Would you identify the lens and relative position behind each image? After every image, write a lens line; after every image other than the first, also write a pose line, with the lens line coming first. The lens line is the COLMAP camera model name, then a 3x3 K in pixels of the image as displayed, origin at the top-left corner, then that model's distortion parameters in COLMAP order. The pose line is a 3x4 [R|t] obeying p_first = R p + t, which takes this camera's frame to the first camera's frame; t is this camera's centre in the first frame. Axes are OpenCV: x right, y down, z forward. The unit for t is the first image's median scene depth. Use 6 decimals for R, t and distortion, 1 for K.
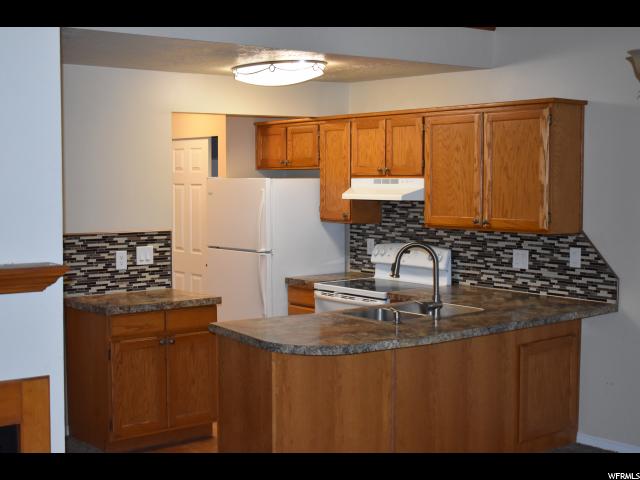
lens RADIAL K [[976.9, 0, 319.9], [0, 976.9, 239.1], [0, 0, 1]] dist [0.010891, 0.000000]
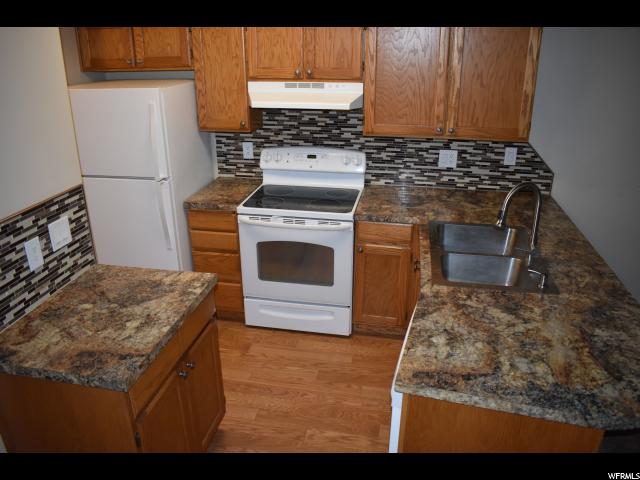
lens RADIAL K [[497.3, 0, 320.4], [0, 497.3, 241.1], [0, 0, 1]] dist [-0.085982, -0.005898]
pose [[0.749588, -0.249215, 0.613196, -0.248052], [0.039971, 0.941764, 0.333890, -0.078408], [-0.660696, -0.225770, 0.715897, 0.655955]]
